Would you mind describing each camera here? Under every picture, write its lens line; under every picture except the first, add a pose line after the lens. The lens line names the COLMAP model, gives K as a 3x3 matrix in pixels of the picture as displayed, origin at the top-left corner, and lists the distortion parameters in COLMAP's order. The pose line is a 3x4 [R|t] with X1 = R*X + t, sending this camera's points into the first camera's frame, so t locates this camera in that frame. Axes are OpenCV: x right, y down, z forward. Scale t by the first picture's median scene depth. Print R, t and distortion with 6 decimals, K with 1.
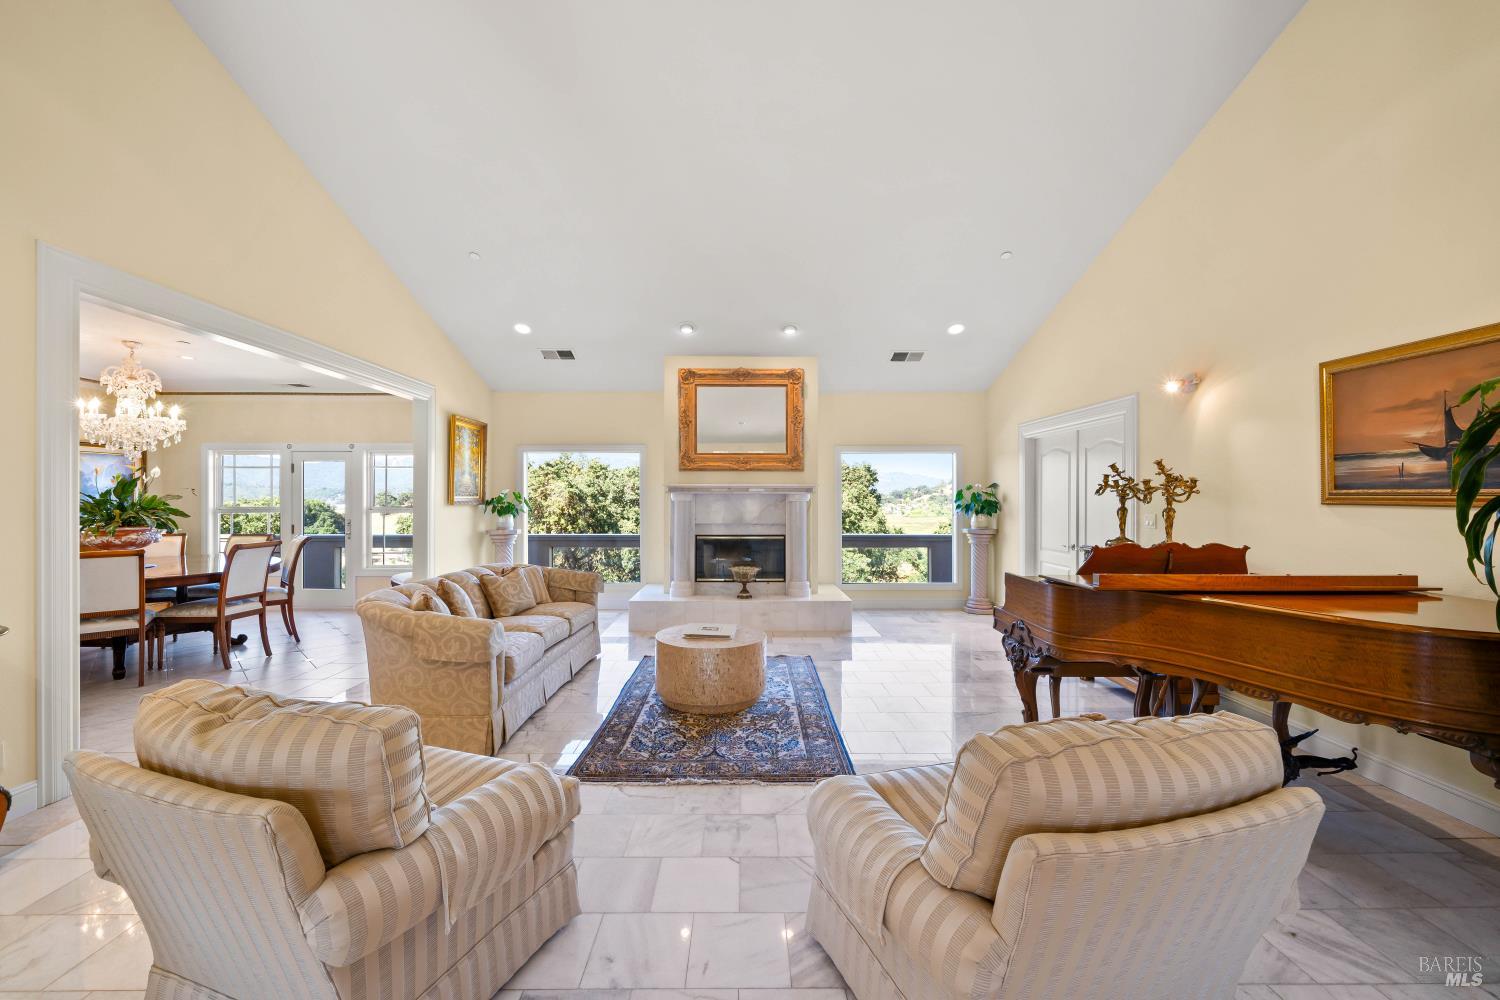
lens RADIAL K [[583.6, 0, 750.0], [0, 583.6, 500.0], [0, 0, 1]] dist [0.000563, 0.000070]
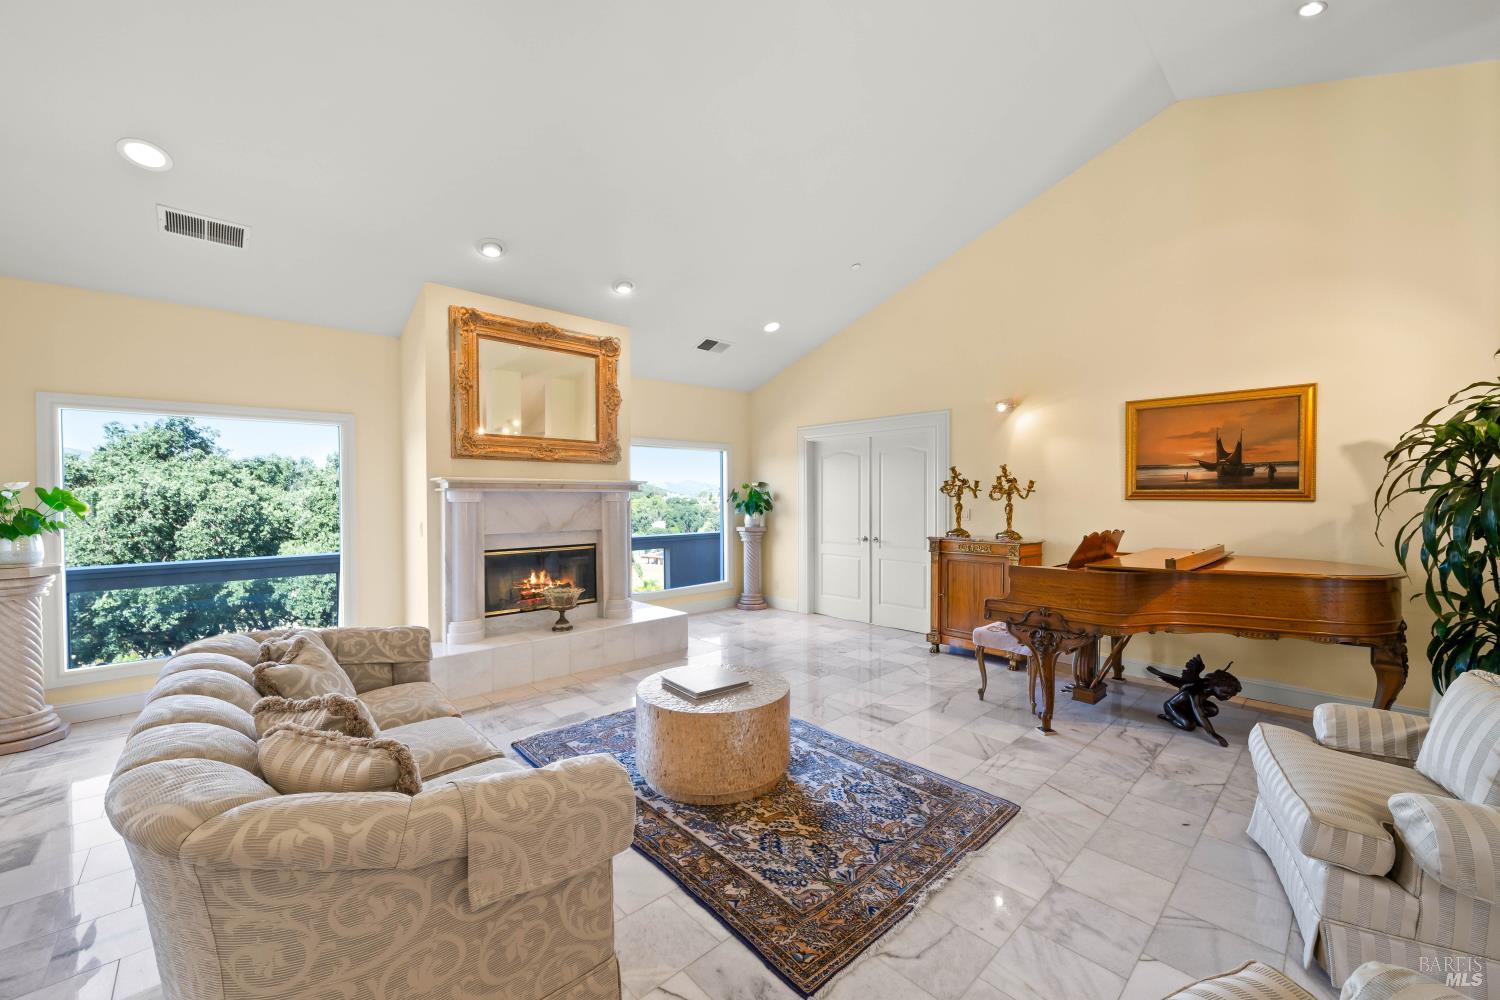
lens RADIAL K [[578.9, 0, 752.6], [0, 578.9, 507.6], [0, 0, 1]] dist [-0.001539, -0.000160]
pose [[0.736809, -0.016694, 0.675895, -0.493257], [0.006579, 0.999825, 0.017523, -0.003289], [-0.676069, -0.008465, 0.736790, 0.420881]]
